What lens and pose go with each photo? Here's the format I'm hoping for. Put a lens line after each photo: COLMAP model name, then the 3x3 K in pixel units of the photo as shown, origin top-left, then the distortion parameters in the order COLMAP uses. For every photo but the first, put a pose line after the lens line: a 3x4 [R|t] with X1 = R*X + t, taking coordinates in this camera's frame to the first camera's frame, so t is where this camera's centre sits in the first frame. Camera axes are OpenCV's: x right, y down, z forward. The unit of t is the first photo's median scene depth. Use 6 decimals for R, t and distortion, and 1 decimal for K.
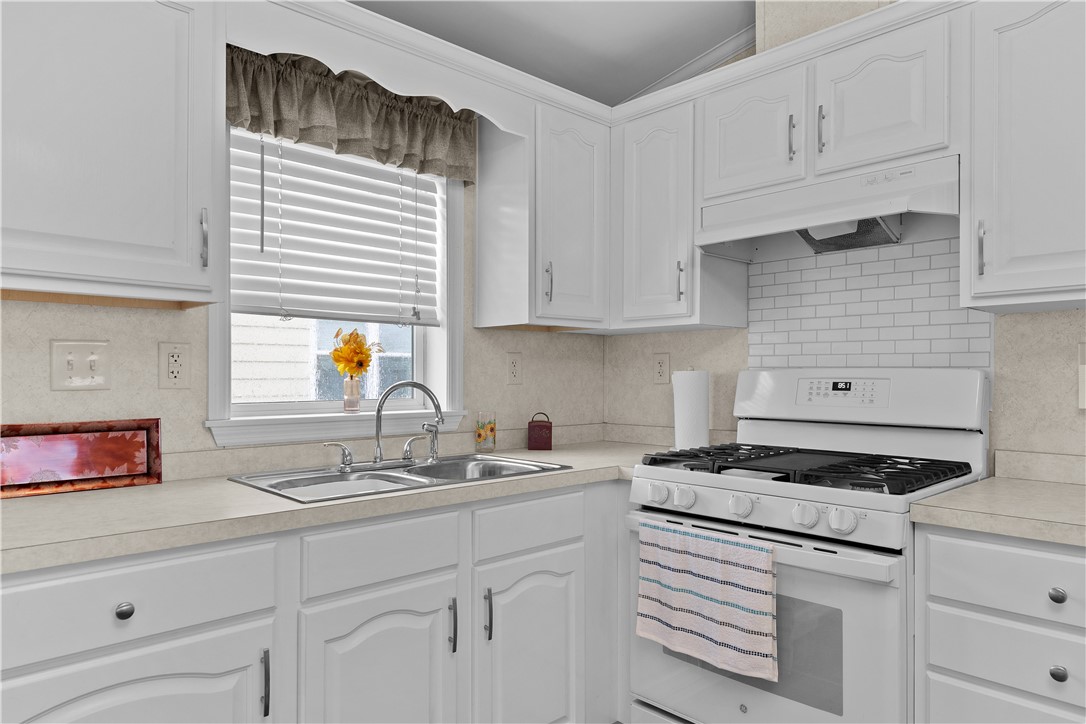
lens RADIAL K [[690.7, 0, 548.7], [0, 690.7, 373.5], [0, 0, 1]] dist [0.005931, 0.000363]
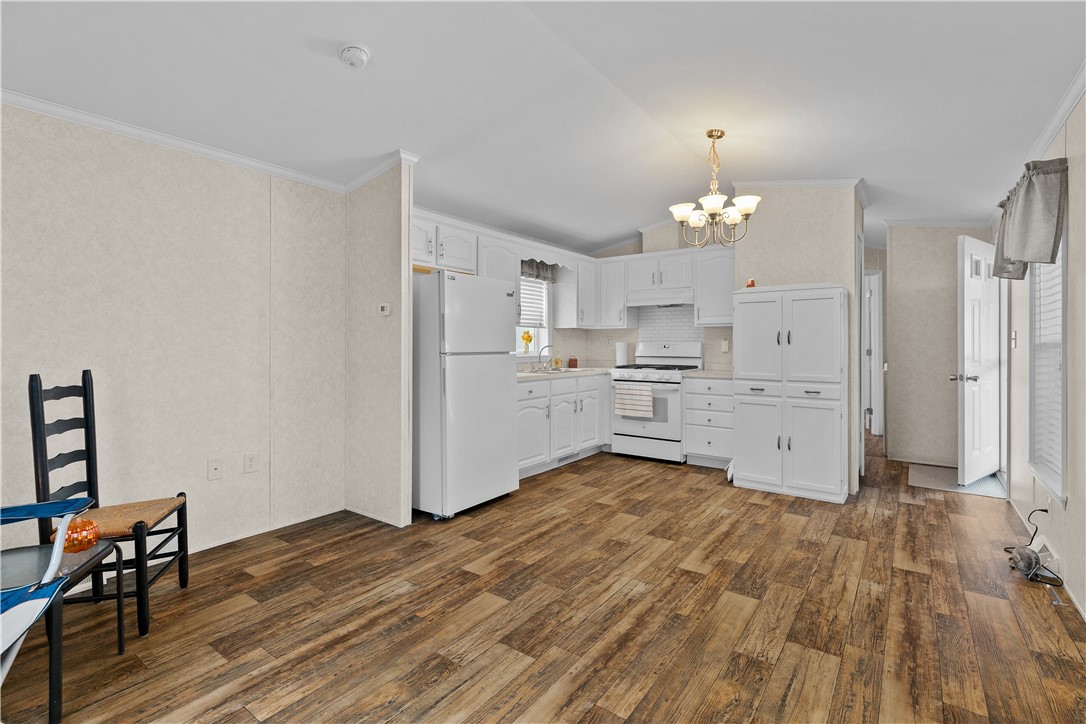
lens RADIAL K [[489.5, 0, 556.9], [0, 489.5, 344.5], [0, 0, 1]] dist [0.001781, -0.000685]
pose [[0.981064, -0.002114, 0.193675, -0.651465], [0.002160, 0.999998, -0.000028, 0.006845], [-0.193674, 0.000446, 0.981066, -1.436854]]
